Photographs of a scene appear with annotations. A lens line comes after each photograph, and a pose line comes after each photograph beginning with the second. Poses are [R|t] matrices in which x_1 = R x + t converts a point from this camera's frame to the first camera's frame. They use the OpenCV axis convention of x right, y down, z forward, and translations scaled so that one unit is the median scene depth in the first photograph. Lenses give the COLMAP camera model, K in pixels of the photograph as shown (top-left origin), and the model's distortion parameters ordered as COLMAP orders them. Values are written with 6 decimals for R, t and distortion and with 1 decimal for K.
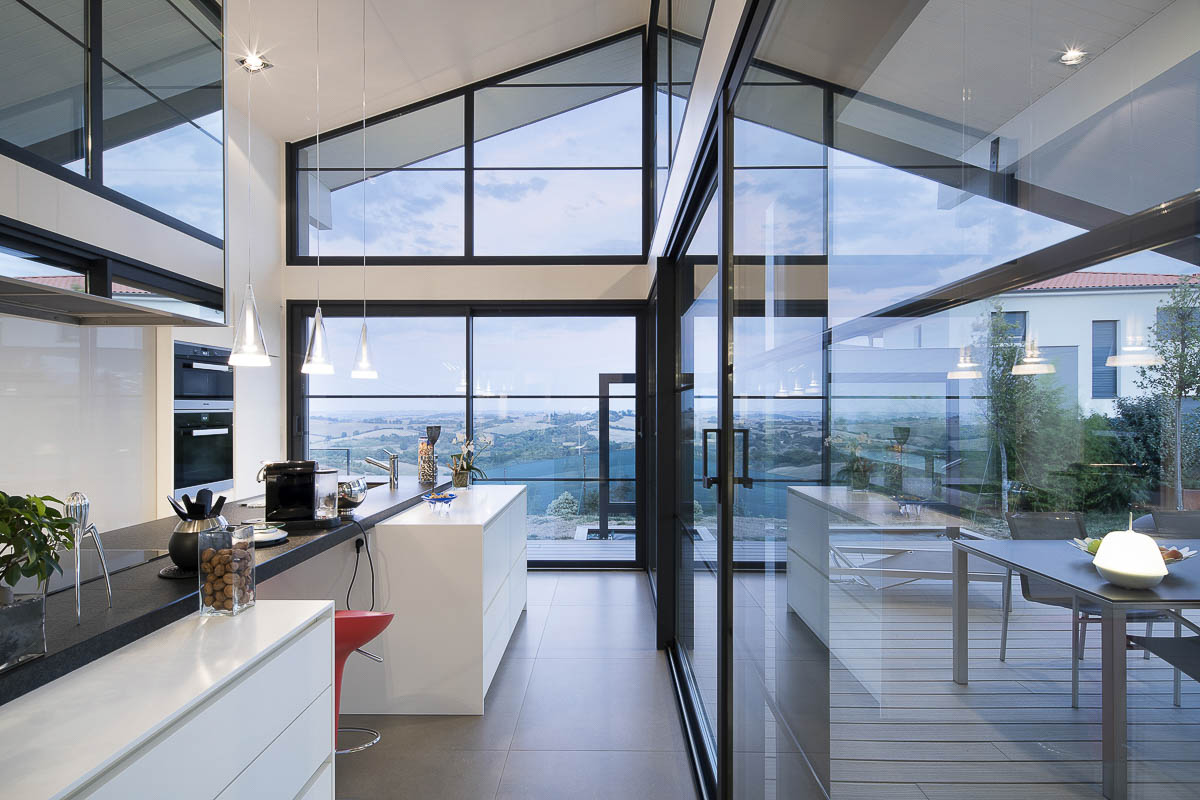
lens RADIAL K [[573.5, 0, 599.9], [0, 573.5, 398.5], [0, 0, 1]] dist [-0.004469, 0.000592]
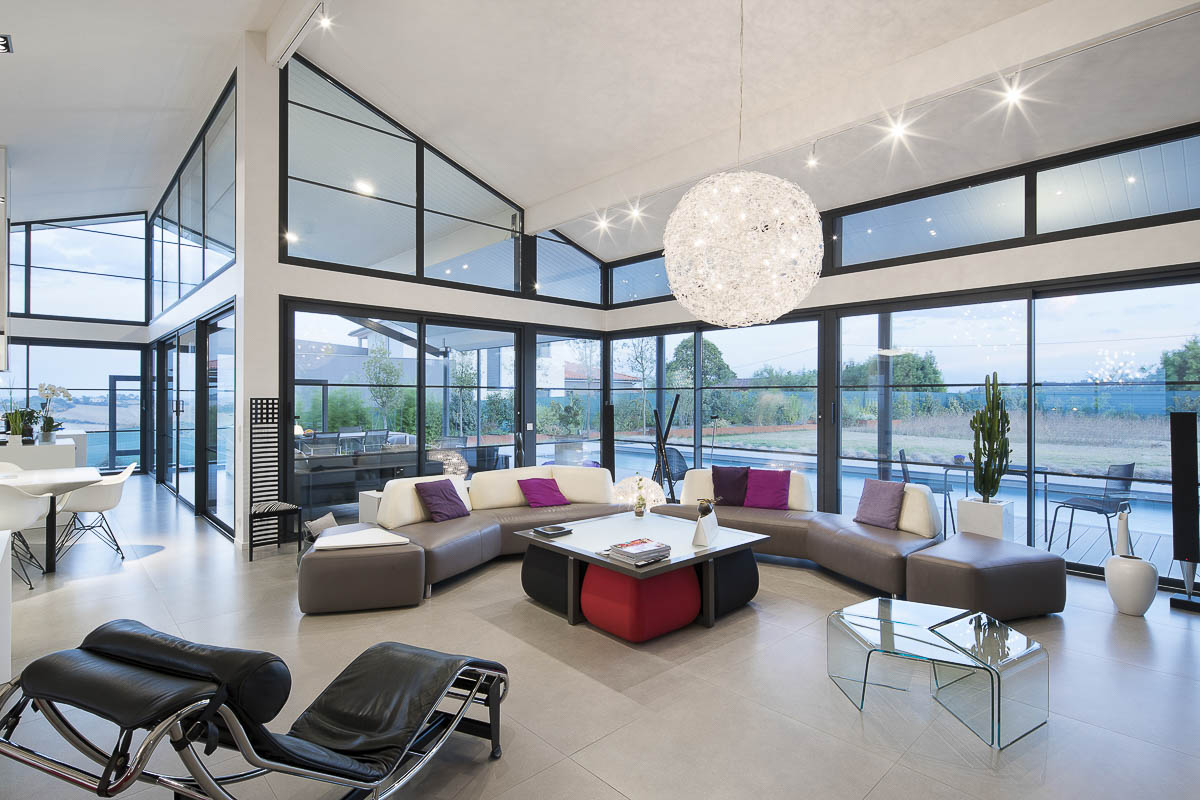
lens RADIAL K [[573.5, 0, 608.0], [0, 573.5, 396.2], [0, 0, 1]] dist [-0.004469, 0.000592]
pose [[0.726810, -0.010606, 0.686757, -0.114339], [0.008866, 0.999942, 0.006059, 0.022942], [-0.686781, 0.001685, 0.726862, -1.439535]]
